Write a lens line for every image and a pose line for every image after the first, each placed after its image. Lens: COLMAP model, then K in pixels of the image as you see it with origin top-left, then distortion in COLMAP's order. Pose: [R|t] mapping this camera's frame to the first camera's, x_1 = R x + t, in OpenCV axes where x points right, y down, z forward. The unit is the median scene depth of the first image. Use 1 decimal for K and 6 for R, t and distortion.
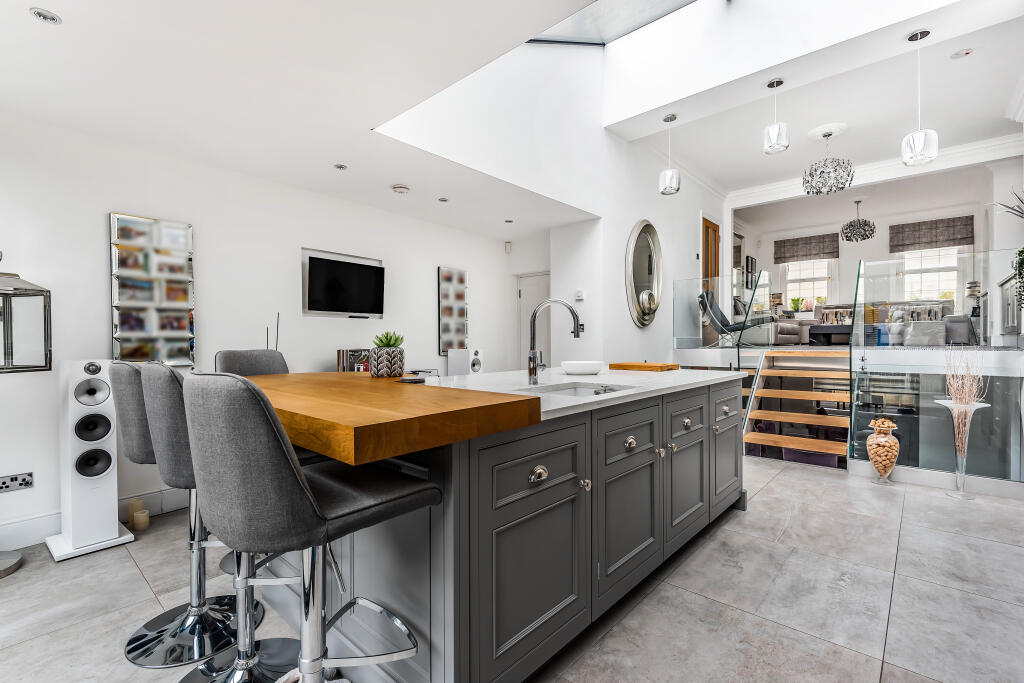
lens RADIAL K [[455.9, 0, 508.2], [0, 455.9, 340.3], [0, 0, 1]] dist [-0.000186, -0.004223]
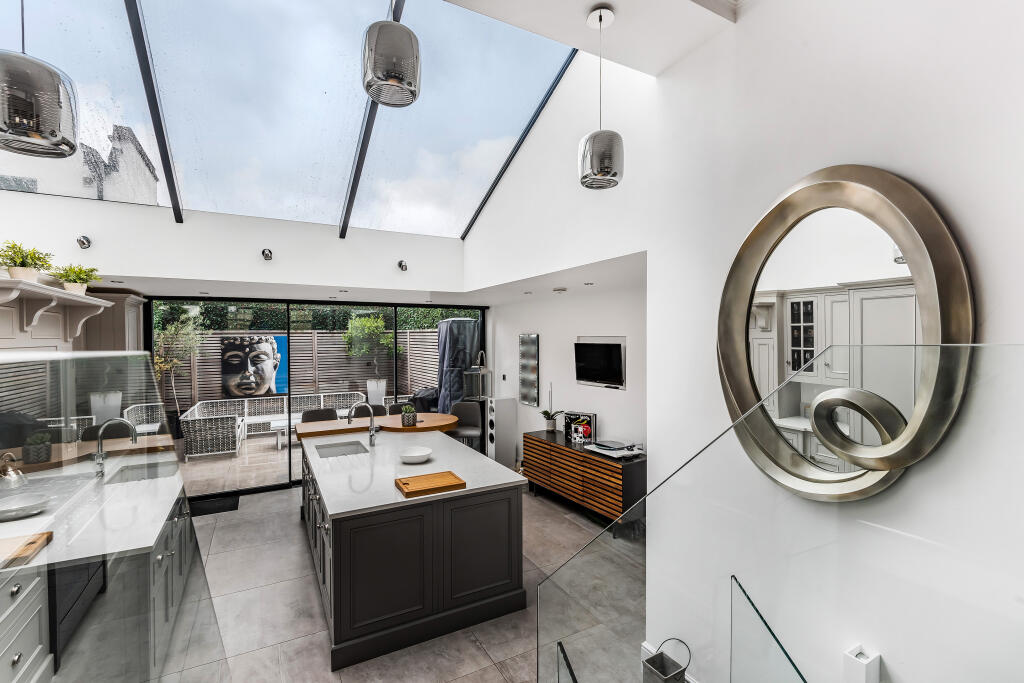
lens RADIAL K [[455.9, 0, 511.0], [0, 455.9, 342.5], [0, 0, 1]] dist [-0.000186, -0.004223]
pose [[-0.304756, 0.019488, -0.952231, 0.393464], [0.006297, 0.999810, 0.018446, -0.085764], [0.952410, -0.000375, -0.304821, 0.505355]]
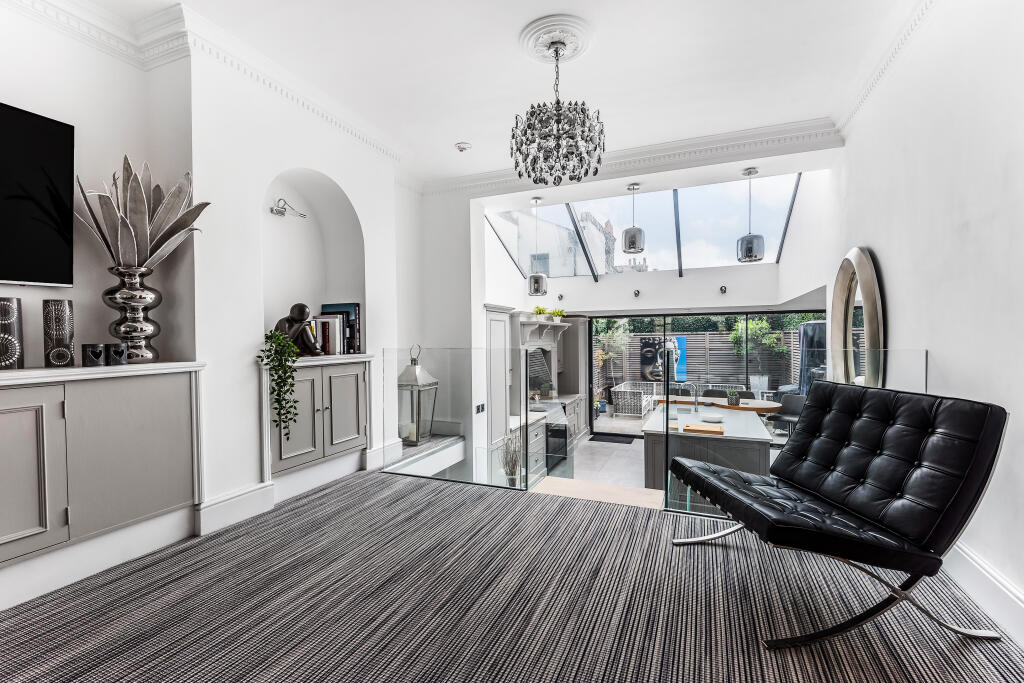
lens RADIAL K [[455.9, 0, 502.6], [0, 455.9, 342.5], [0, 0, 1]] dist [-0.000186, -0.004223]
pose [[-0.942111, 0.021086, -0.334637, 0.522255], [0.017467, 0.999752, 0.013820, -0.096452], [0.334846, 0.007175, -0.942246, 0.808897]]
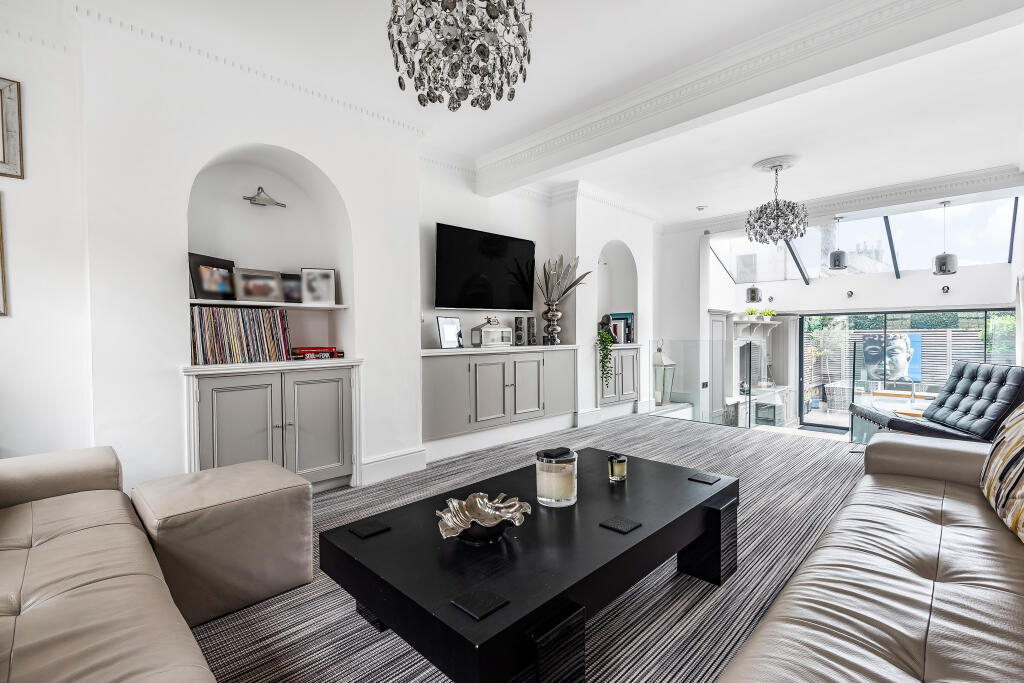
lens RADIAL K [[455.9, 0, 500.9], [0, 455.9, 346.2], [0, 0, 1]] dist [-0.000186, -0.004223]
pose [[-0.998282, 0.012916, 0.057157, 0.660321], [0.014256, 0.999632, 0.023087, -0.097094], [-0.056838, 0.023862, -0.998098, 1.059301]]
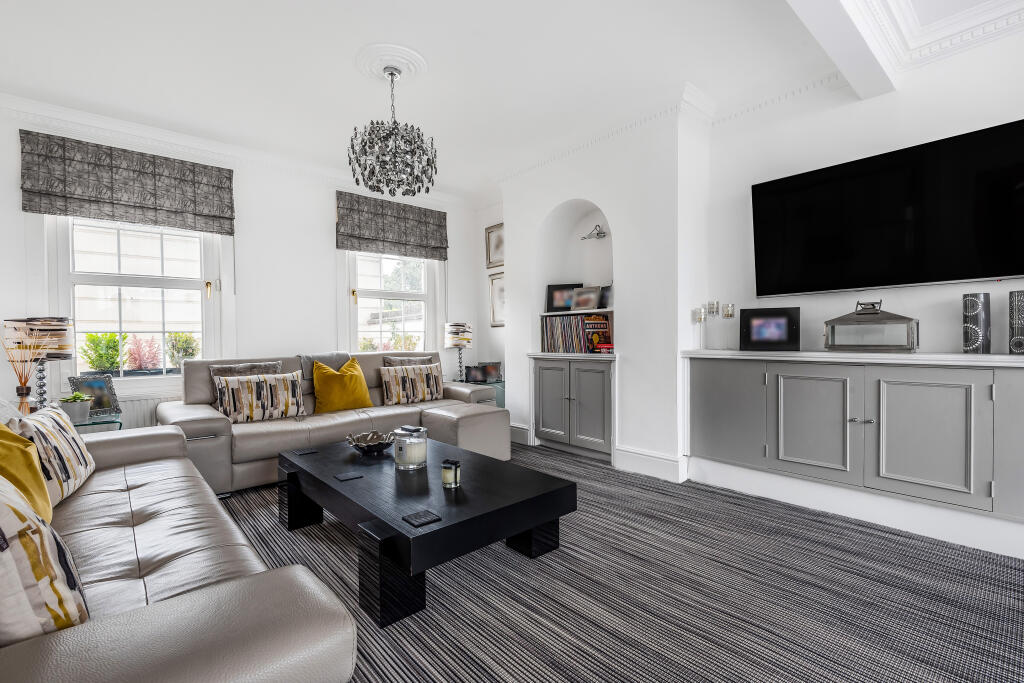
lens RADIAL K [[455.9, 0, 520.9], [0, 455.9, 344.0], [0, 0, 1]] dist [-0.000186, -0.004223]
pose [[0.117313, -0.012969, 0.993010, 0.388908], [0.010950, 0.999871, 0.011765, -0.096076], [-0.993035, 0.009493, 0.117440, 0.754686]]
